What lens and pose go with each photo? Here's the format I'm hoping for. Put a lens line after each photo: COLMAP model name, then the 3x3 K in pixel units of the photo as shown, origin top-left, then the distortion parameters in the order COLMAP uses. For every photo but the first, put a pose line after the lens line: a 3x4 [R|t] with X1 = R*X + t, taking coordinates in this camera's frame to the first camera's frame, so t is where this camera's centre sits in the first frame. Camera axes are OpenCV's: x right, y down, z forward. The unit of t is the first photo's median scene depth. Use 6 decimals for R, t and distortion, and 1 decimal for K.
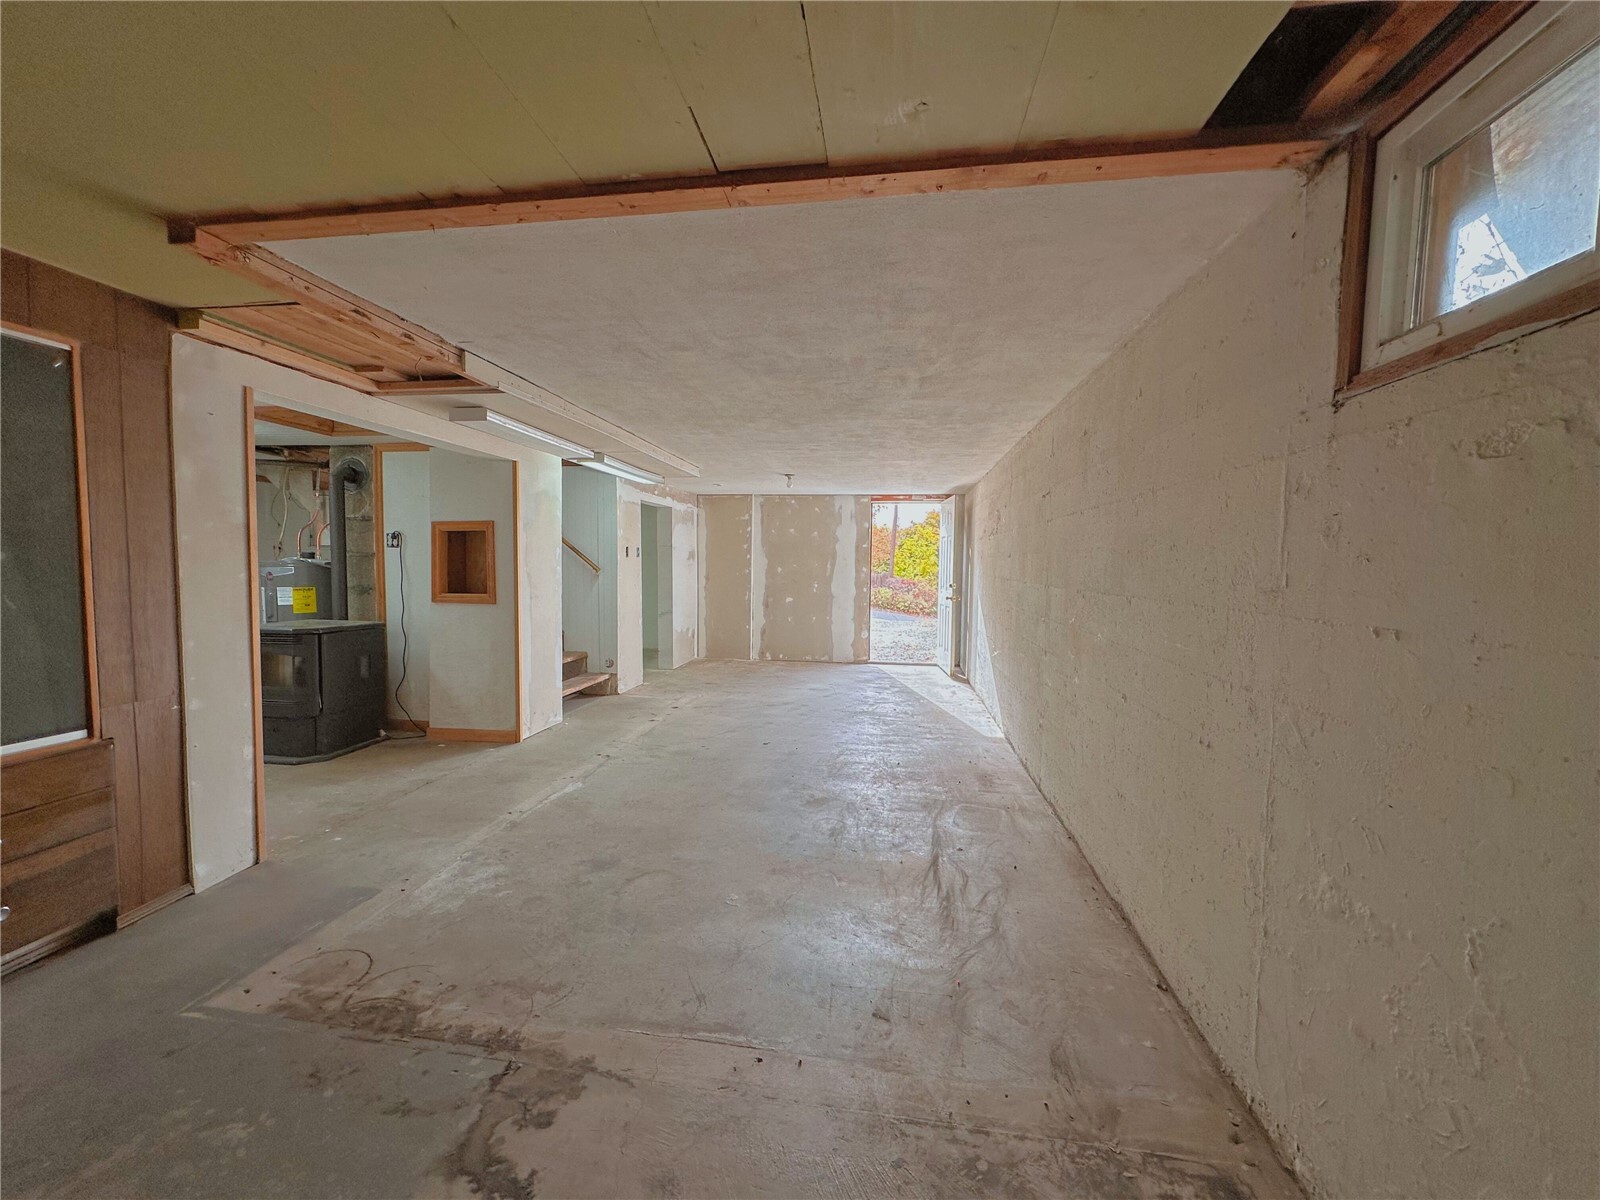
lens RADIAL K [[640.6, 0, 807.7], [0, 640.6, 598.0], [0, 0, 1]] dist [-0.002883, 0.000657]
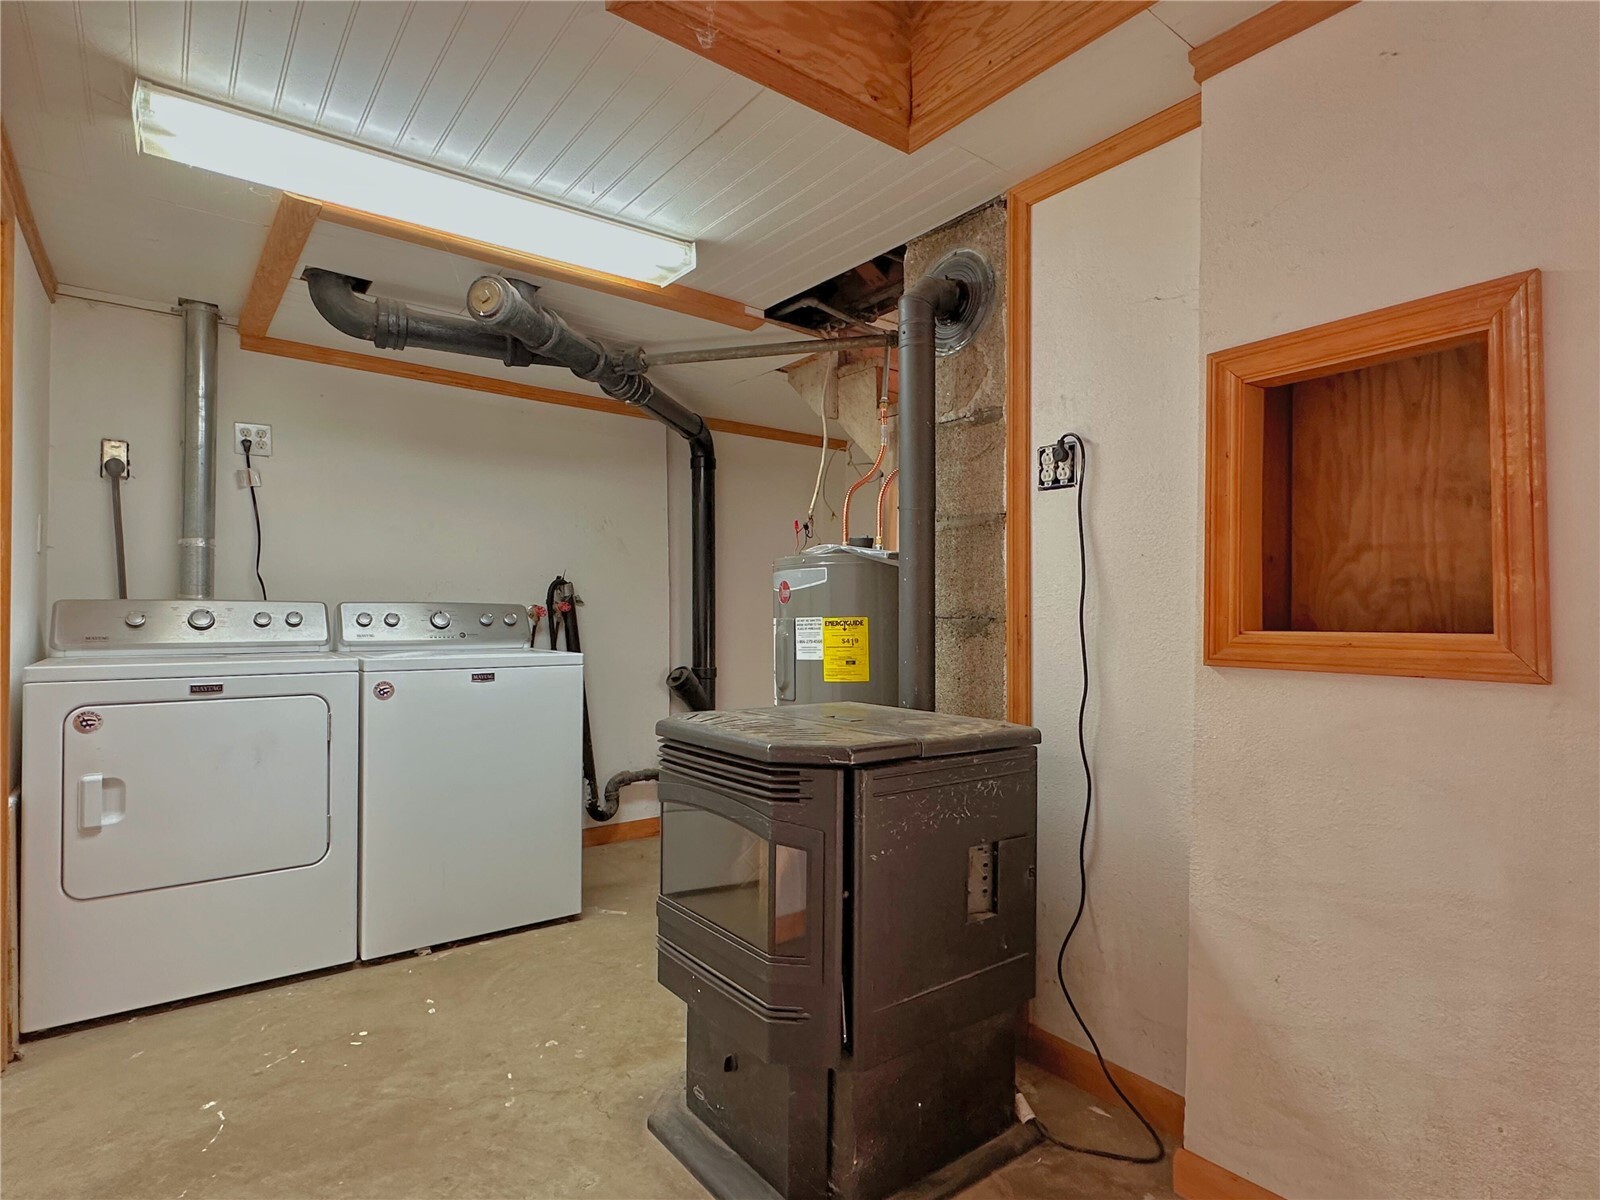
lens RADIAL K [[839.6, 0, 800.8], [0, 839.6, 602.6], [0, 0, 1]] dist [-0.003764, -0.000338]
pose [[0.711124, -0.020798, -0.702759, -0.473879], [-0.032738, 0.997499, -0.062649, 0.008097], [0.702304, 0.067558, 0.708664, 0.656626]]
